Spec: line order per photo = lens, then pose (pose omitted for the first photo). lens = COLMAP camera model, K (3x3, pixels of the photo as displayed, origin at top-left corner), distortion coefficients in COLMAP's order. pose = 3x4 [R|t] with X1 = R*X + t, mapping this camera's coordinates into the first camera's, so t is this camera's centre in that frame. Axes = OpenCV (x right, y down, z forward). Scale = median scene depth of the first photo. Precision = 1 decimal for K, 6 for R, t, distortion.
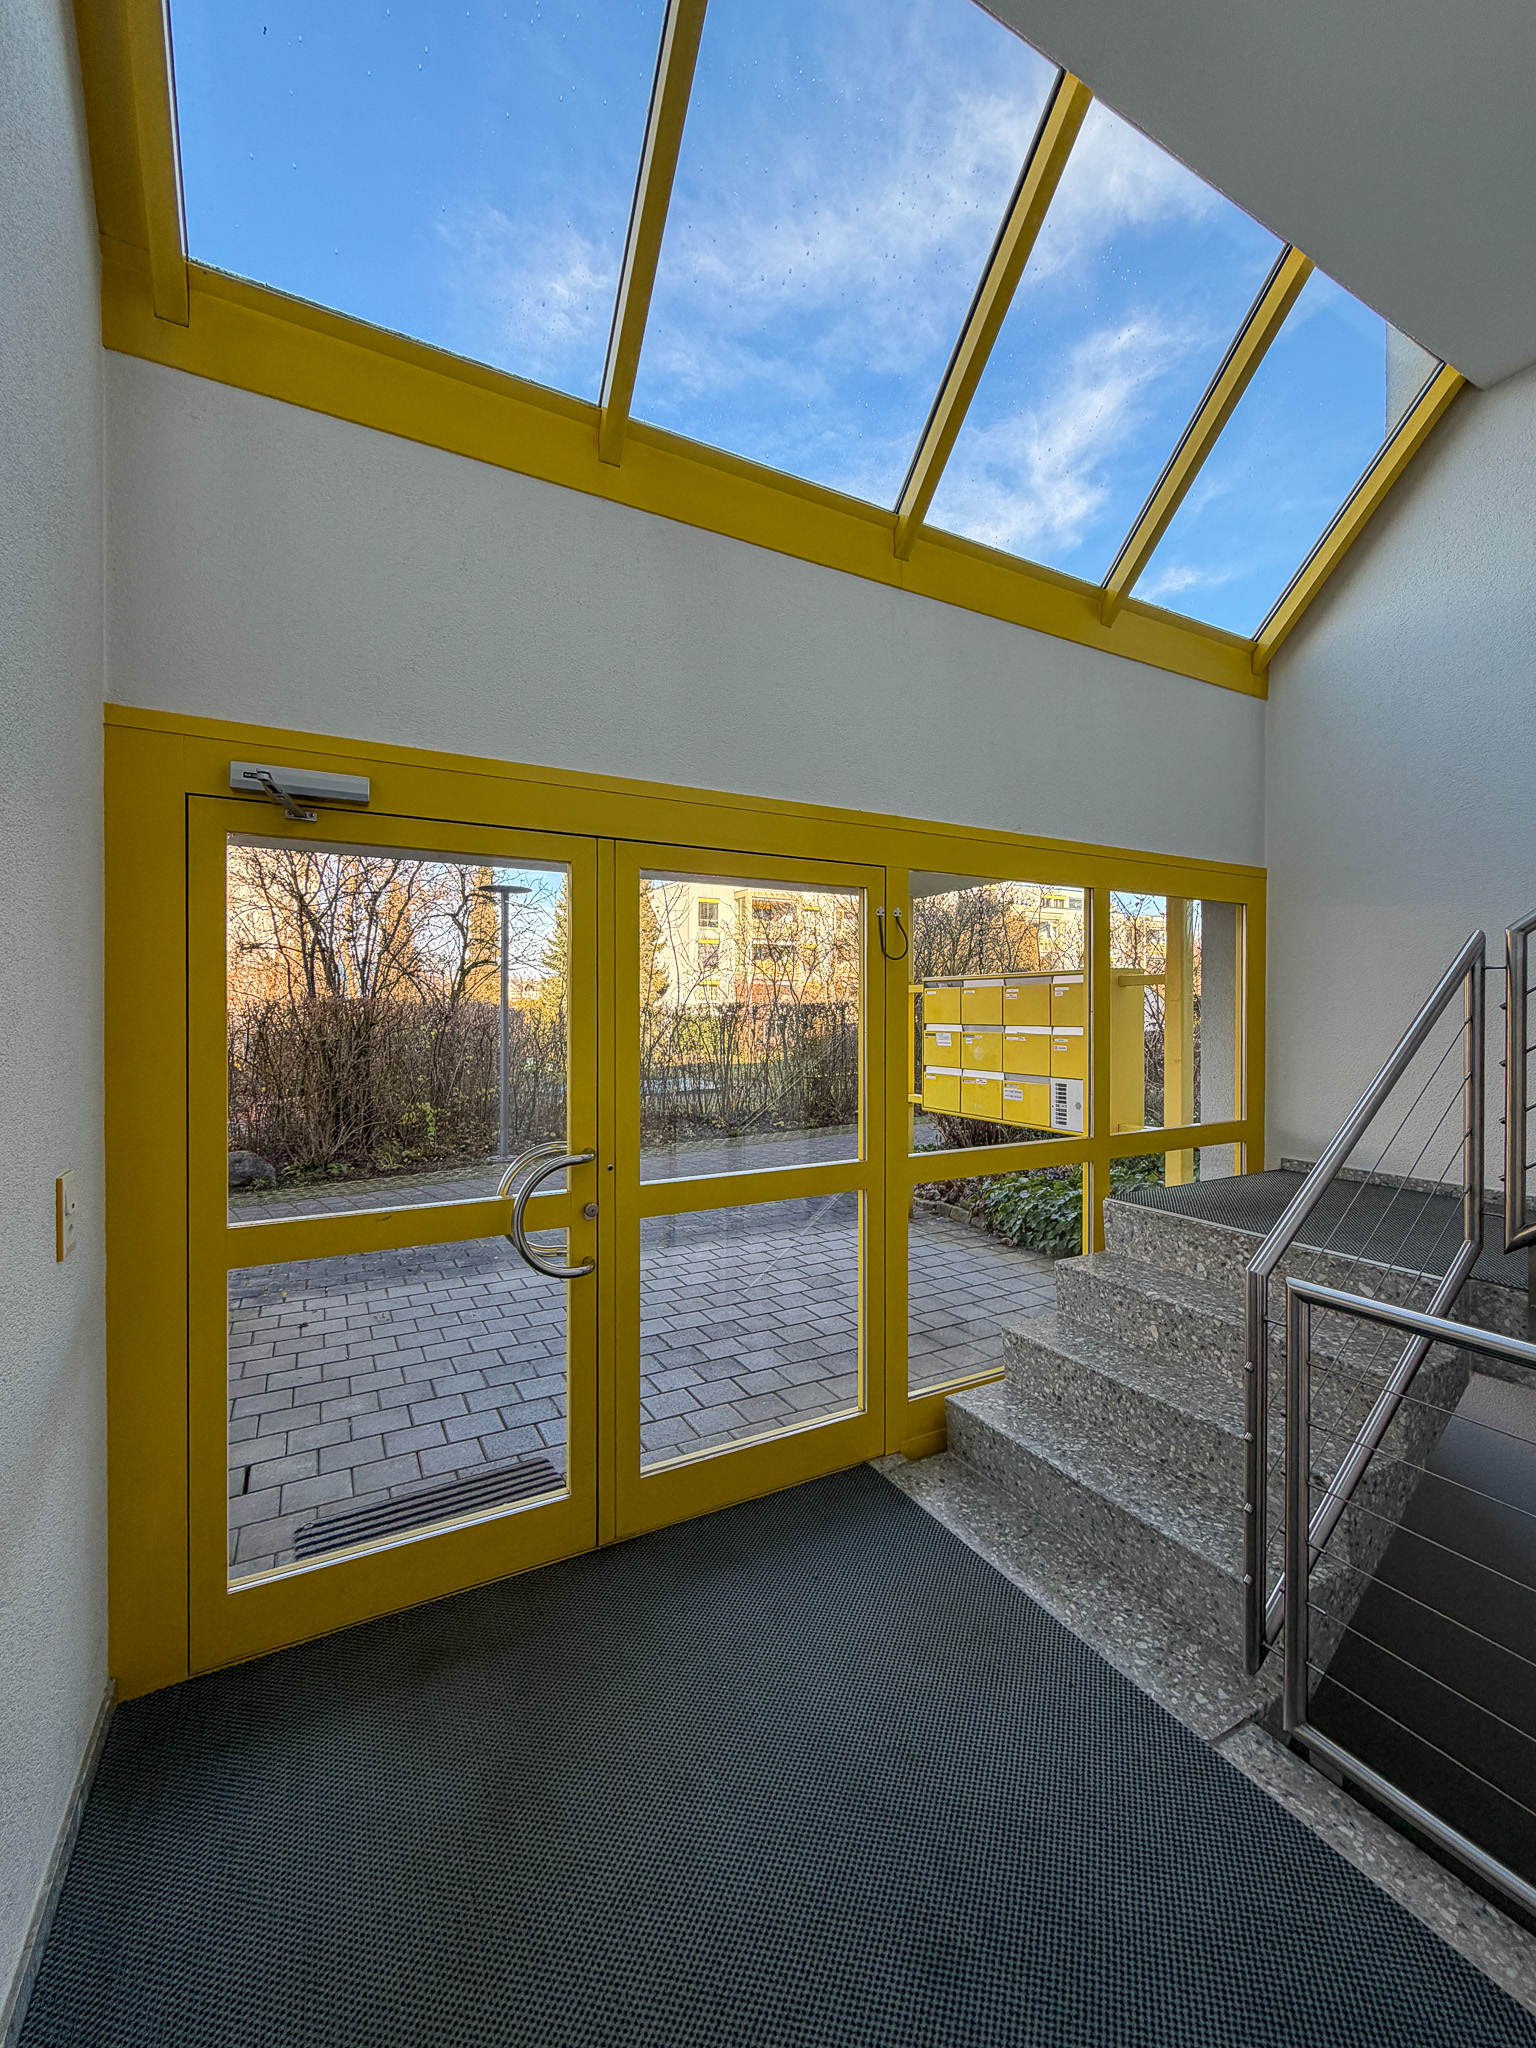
lens RADIAL K [[827.6, 0, 758.8], [0, 827.6, 1011.9], [0, 0, 1]] dist [-0.000901, -0.000720]
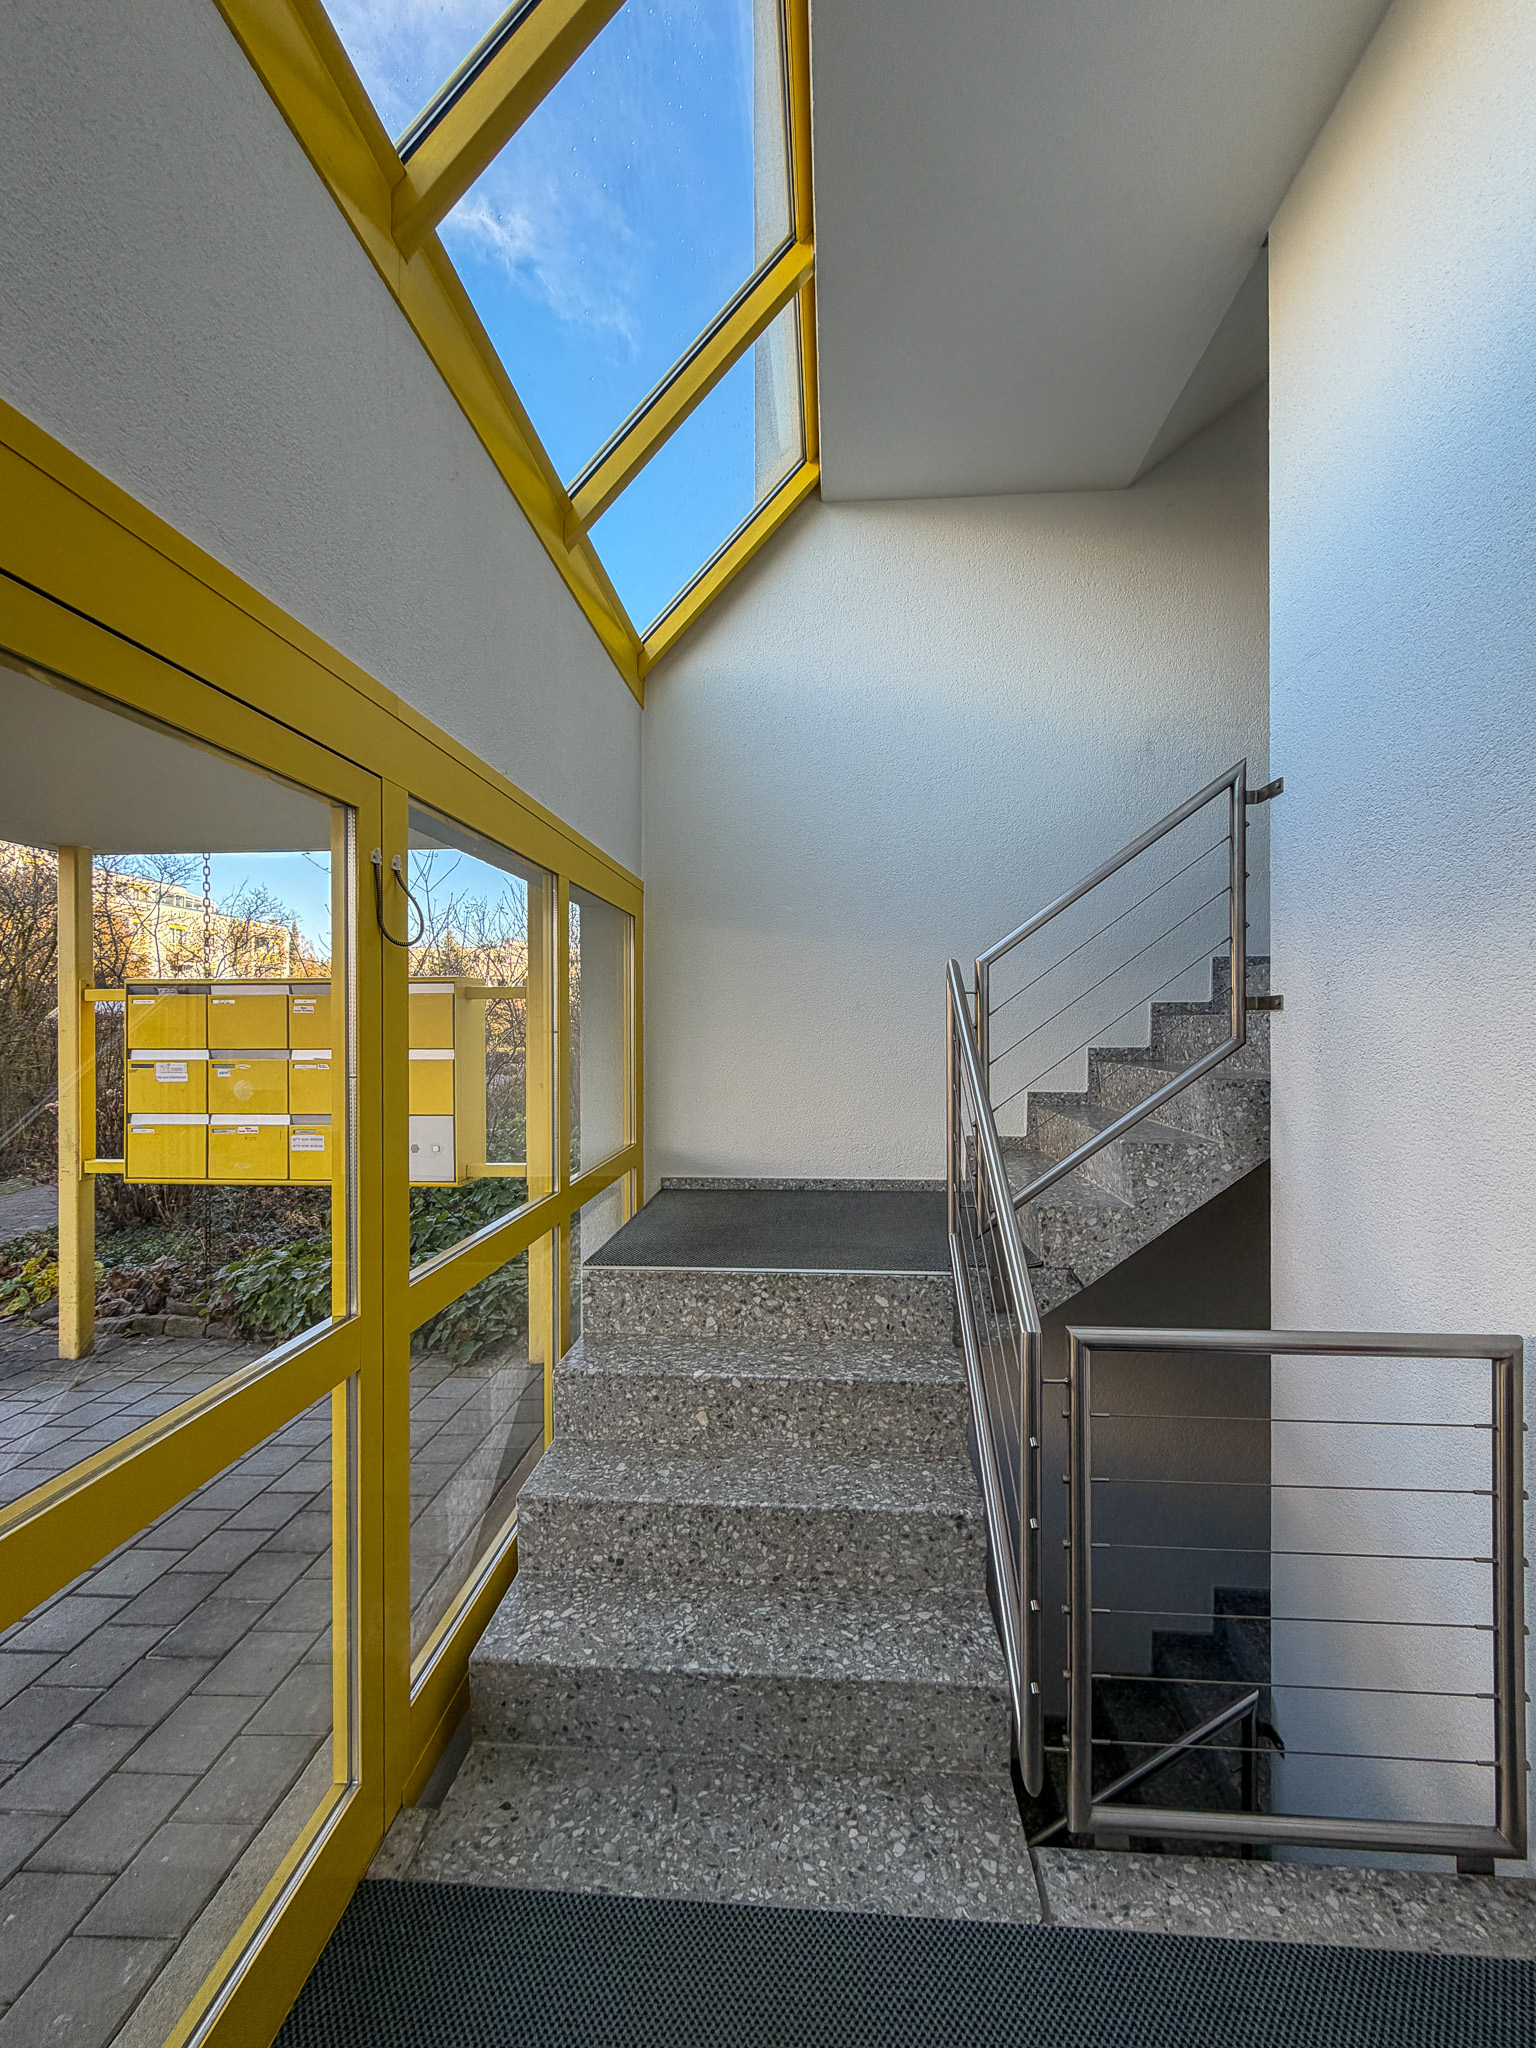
lens RADIAL K [[827.6, 0, 785.6], [0, 827.6, 1030.5], [0, 0, 1]] dist [-0.000901, -0.000720]
pose [[0.522735, -0.002655, 0.852491, -0.181048], [0.000760, 0.999996, 0.002649, -0.003213], [-0.852495, -0.000736, 0.522735, 0.495135]]
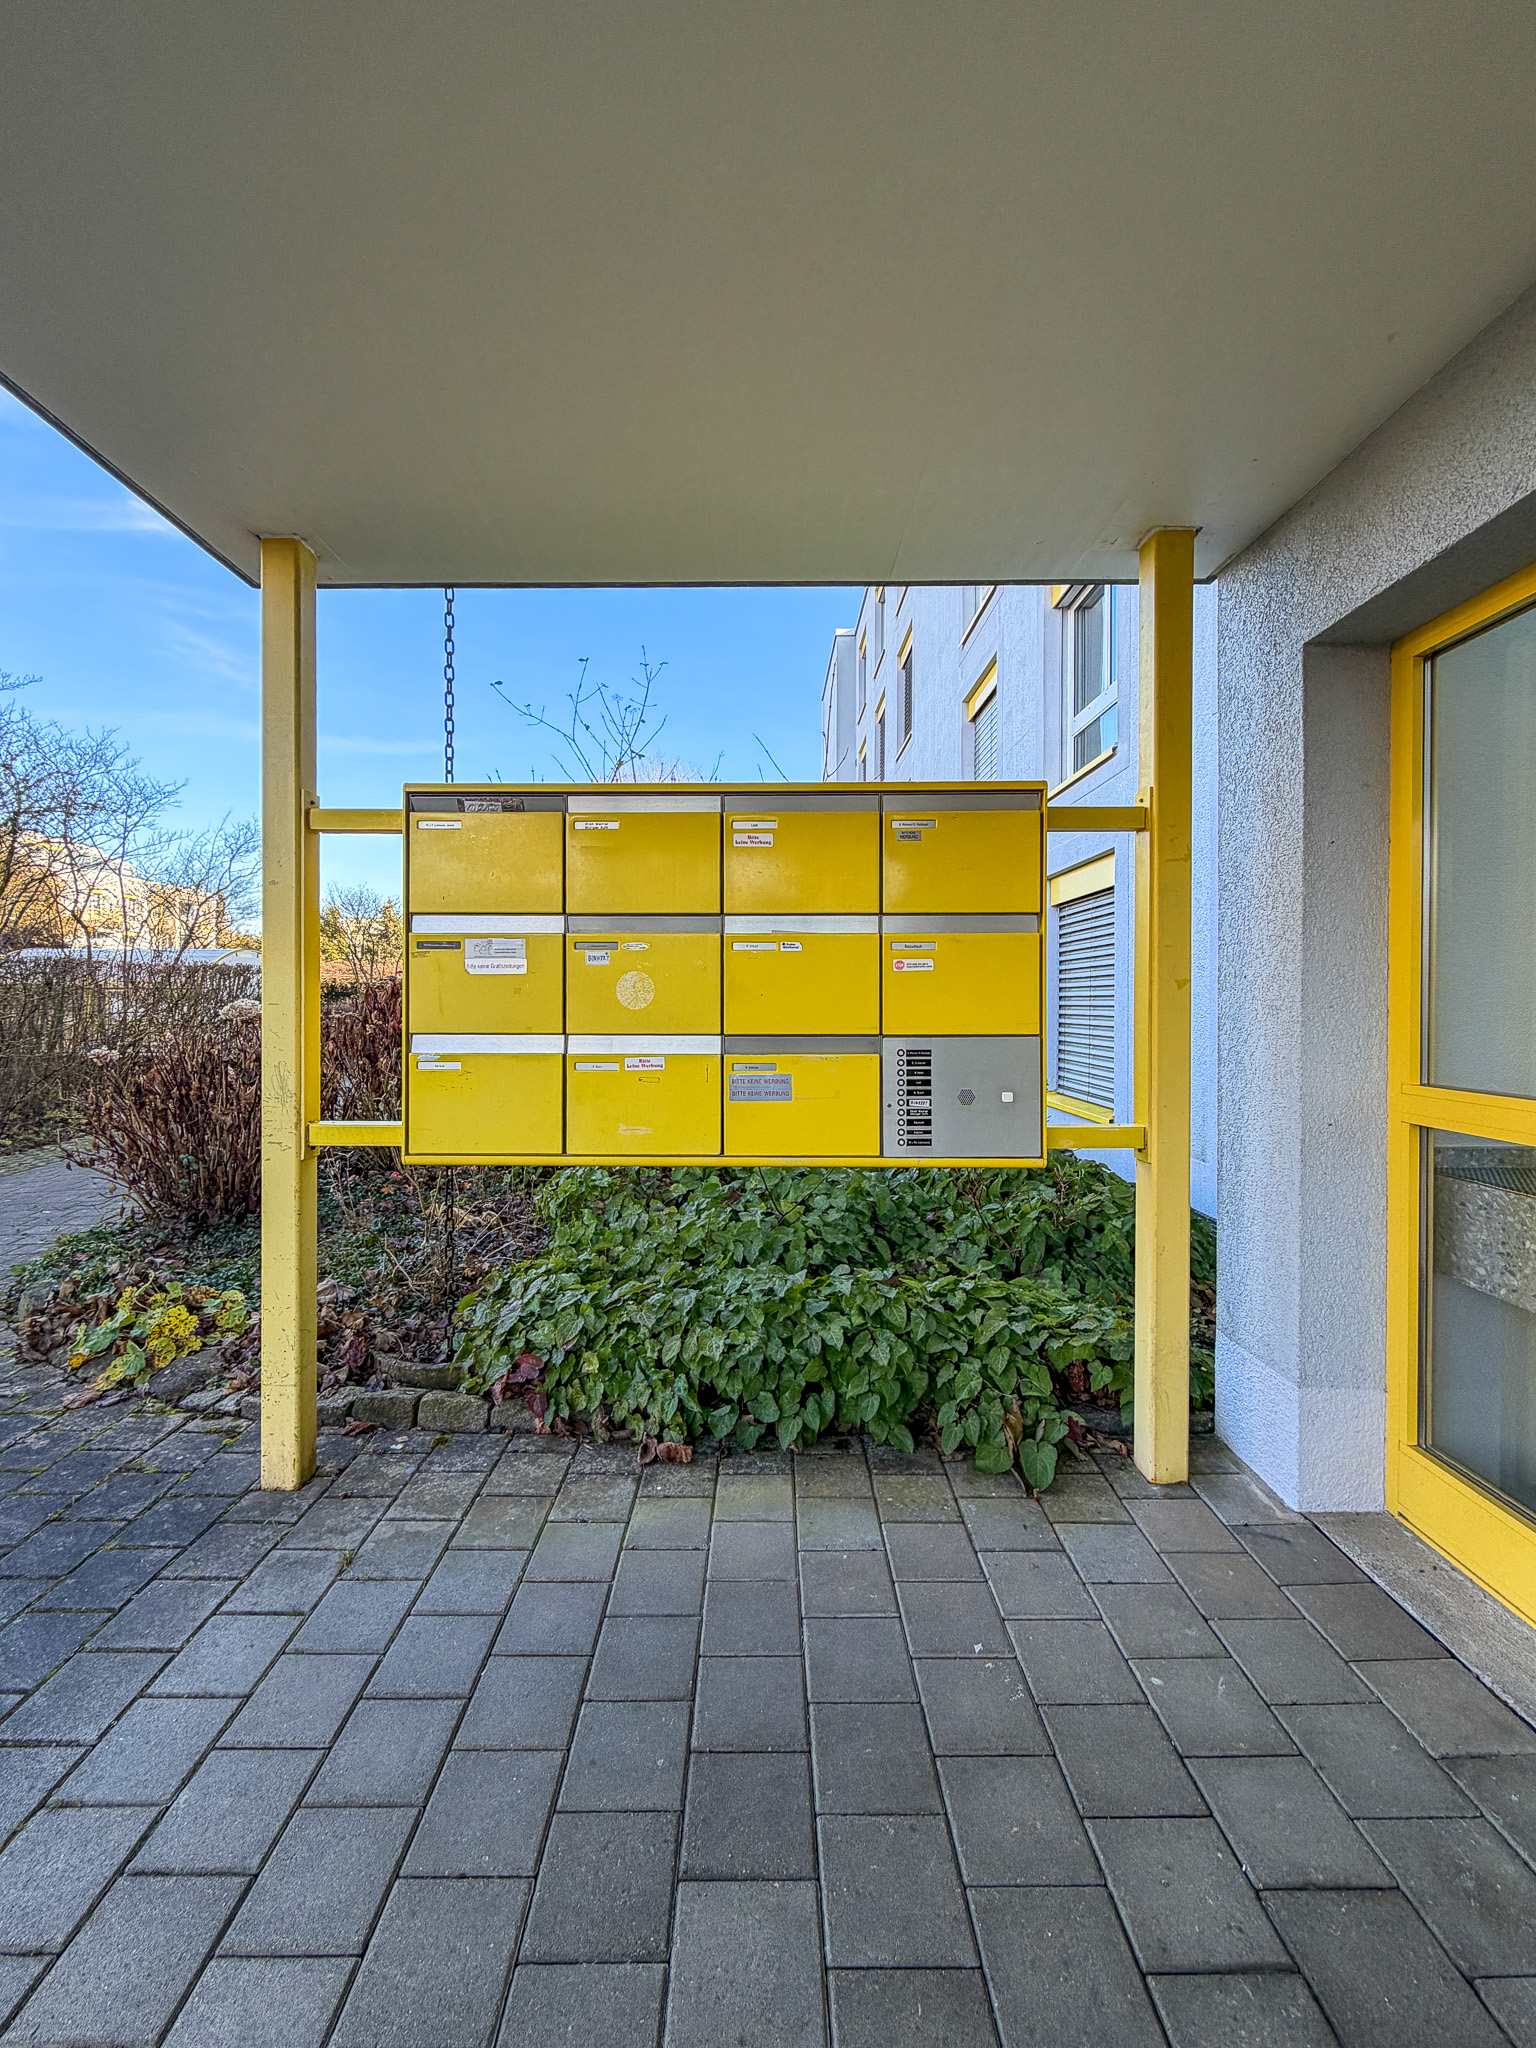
lens RADIAL K [[827.6, 0, 760.4], [0, 827.6, 1014.7], [0, 0, 1]] dist [-0.000901, -0.000720]
pose [[0.476171, -0.006745, 0.879327, -0.073971], [-0.003682, 0.999947, 0.009664, 0.116509], [-0.879345, -0.007839, 0.476121, 1.558745]]
